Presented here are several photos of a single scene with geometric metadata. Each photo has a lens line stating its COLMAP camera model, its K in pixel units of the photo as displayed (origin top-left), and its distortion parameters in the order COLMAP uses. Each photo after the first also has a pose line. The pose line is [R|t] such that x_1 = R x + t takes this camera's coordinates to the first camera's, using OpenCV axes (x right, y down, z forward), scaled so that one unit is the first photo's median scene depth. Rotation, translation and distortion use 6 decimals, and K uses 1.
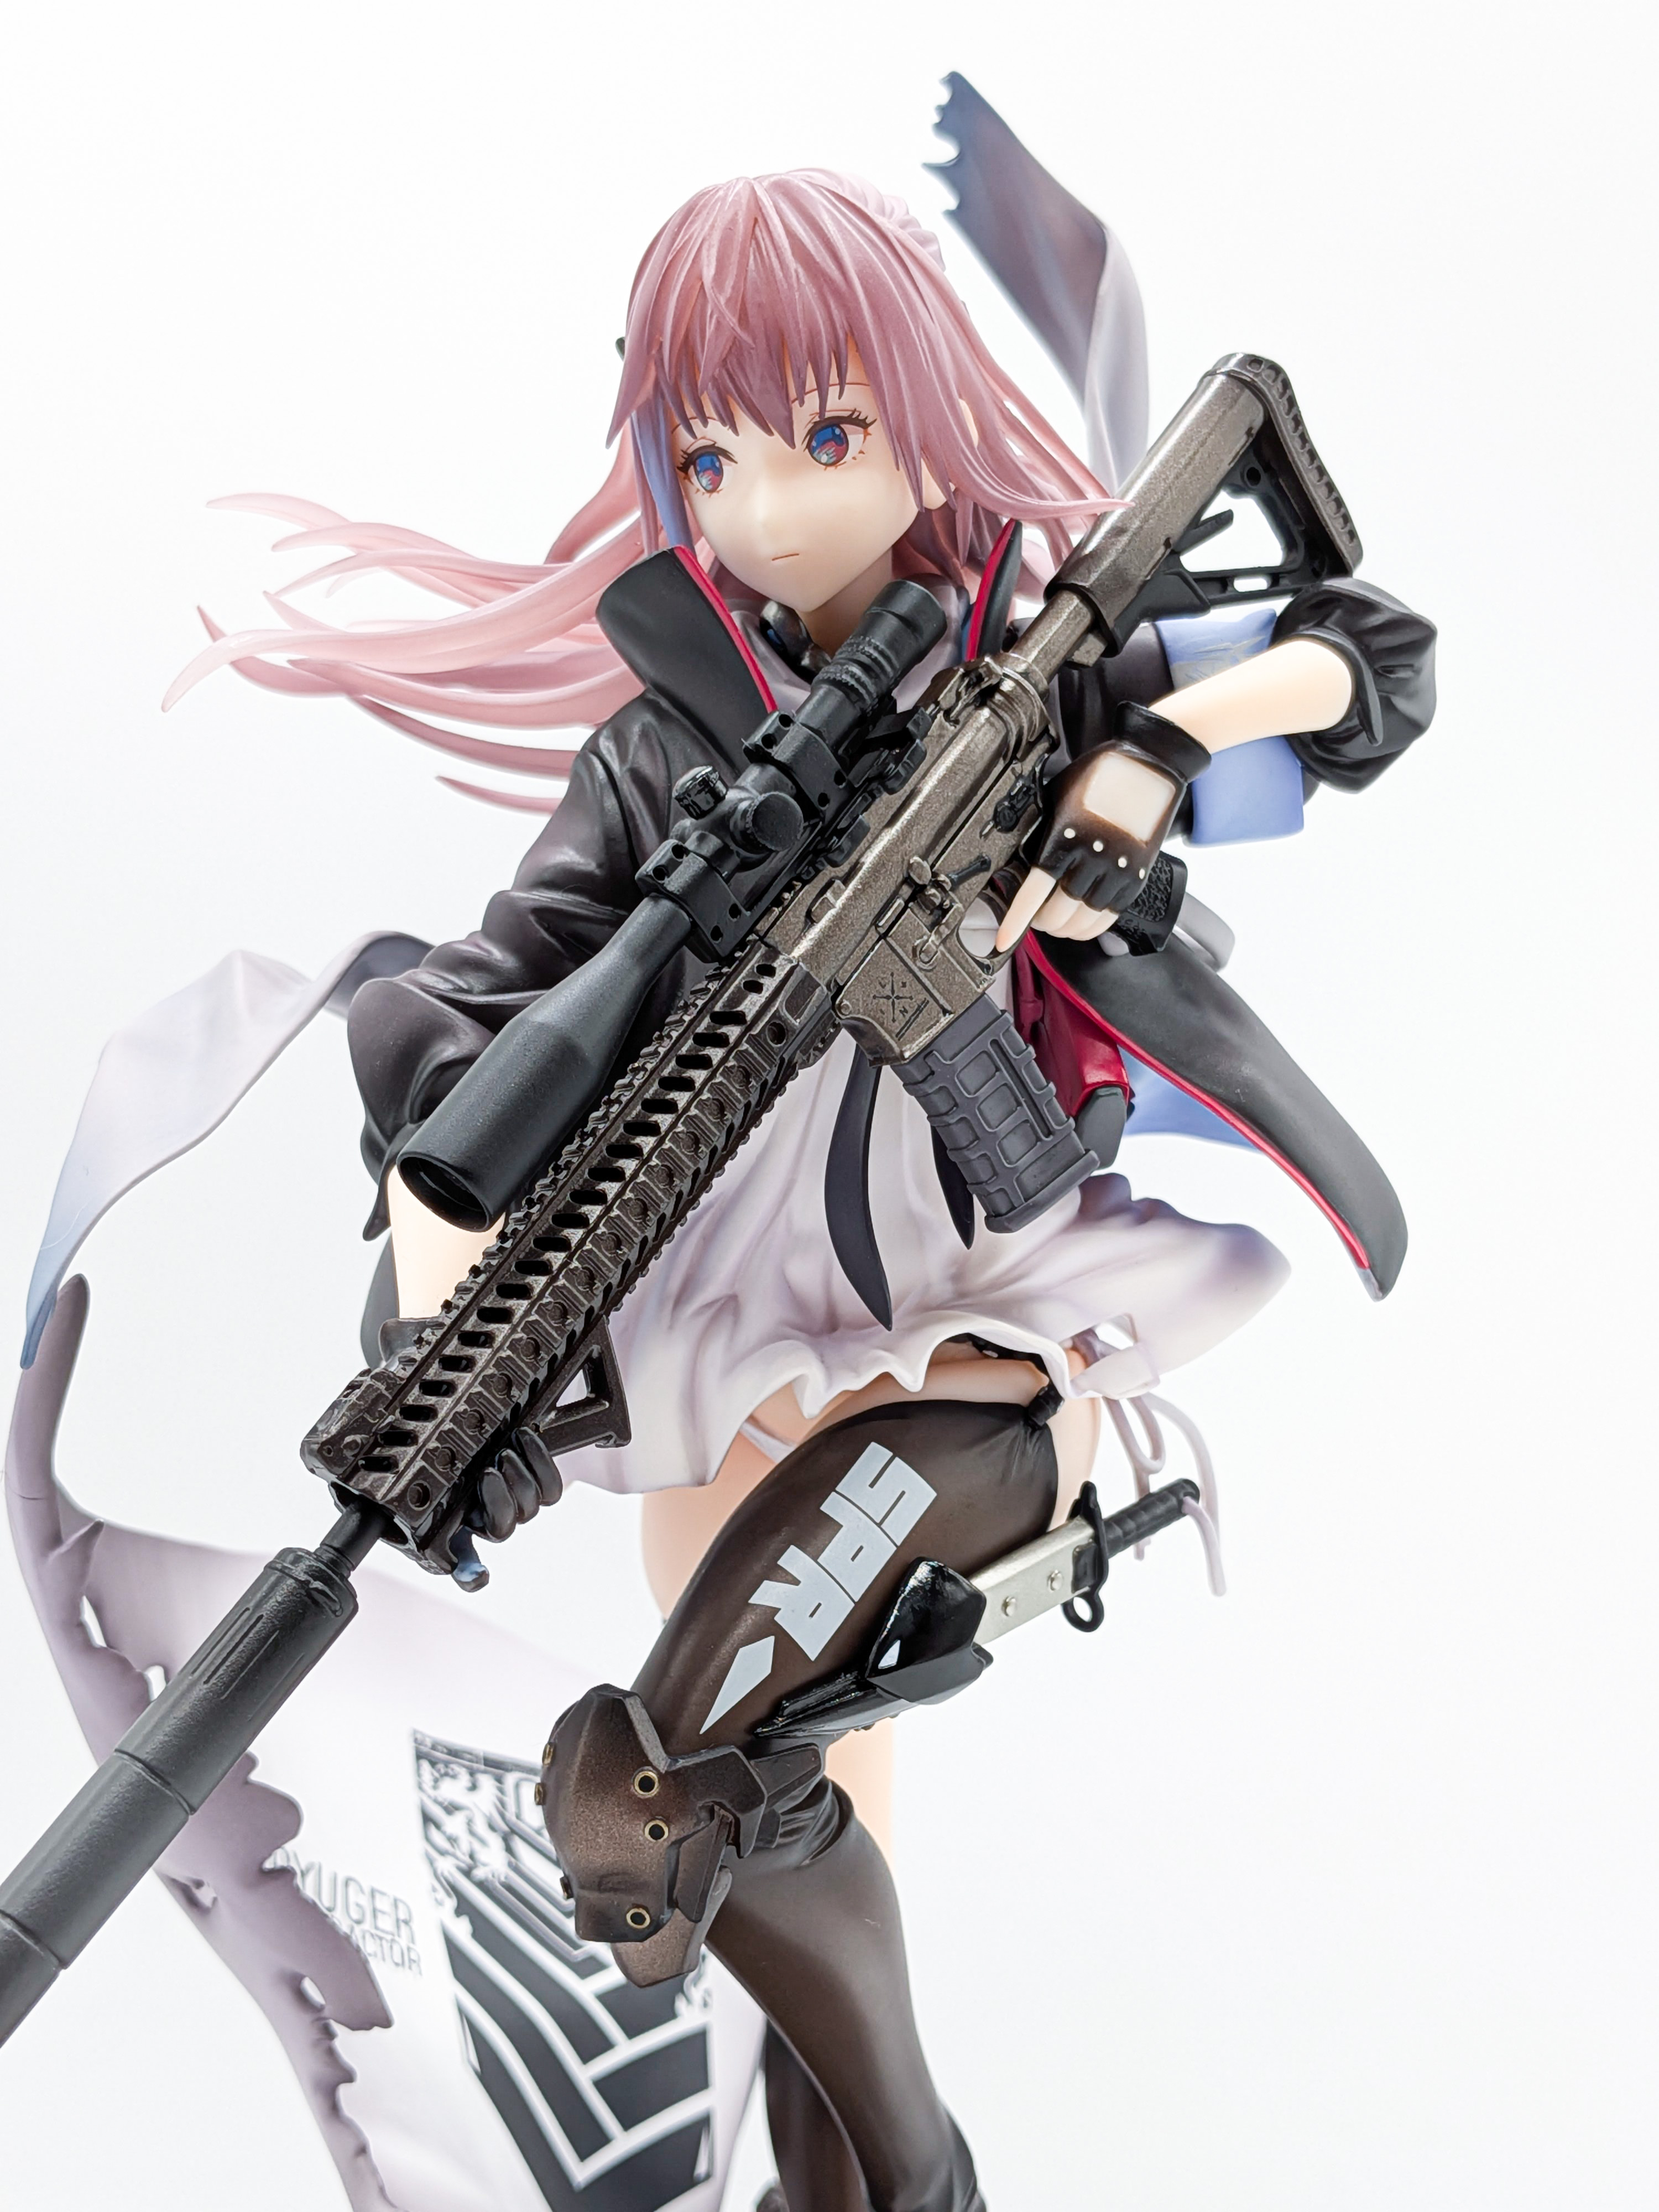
lens RADIAL K [[3319.3, 0, 840.2], [0, 3319.3, 1147.8], [0, 0, 1]] dist [0.087092, -0.108280]
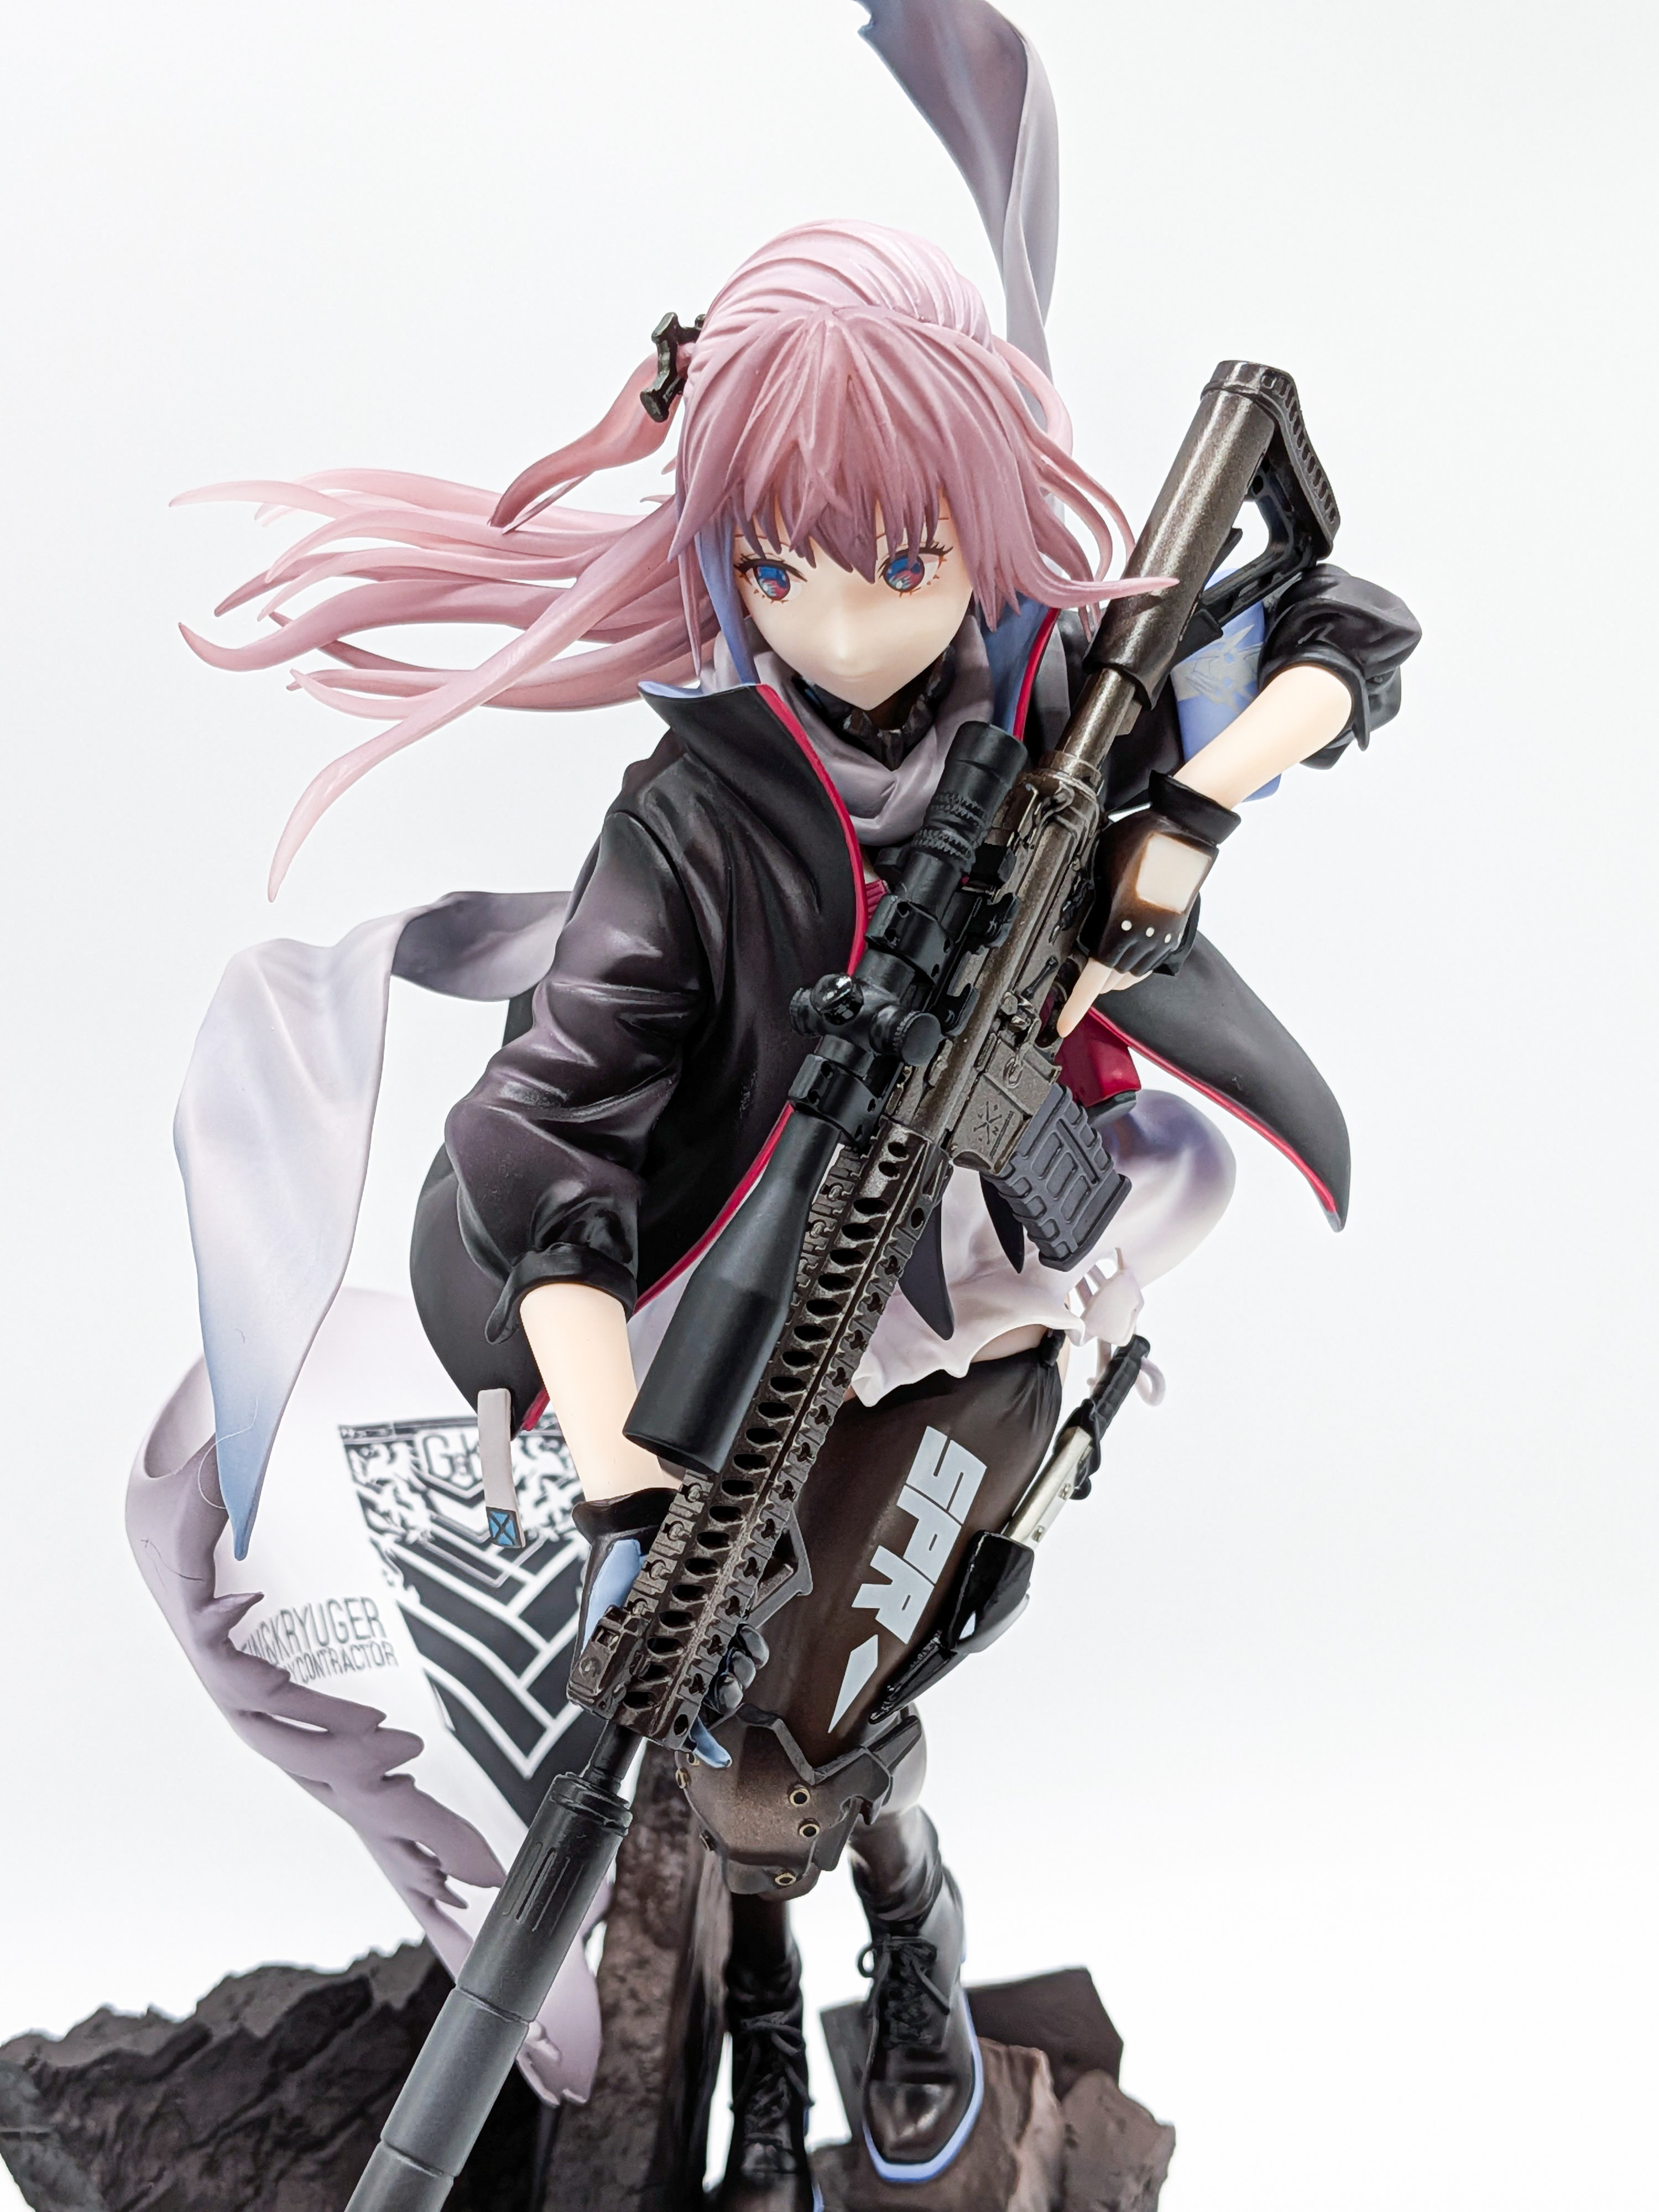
lens RADIAL K [[3319.3, 0, 840.2], [0, 3319.3, 1147.8], [0, 0, 1]] dist [0.087092, -0.108280]
pose [[0.969423, -0.103679, 0.222420, -0.253844], [-0.000957, 0.904761, 0.425918, -0.465341], [-0.245395, -0.413107, 0.876997, 0.058357]]
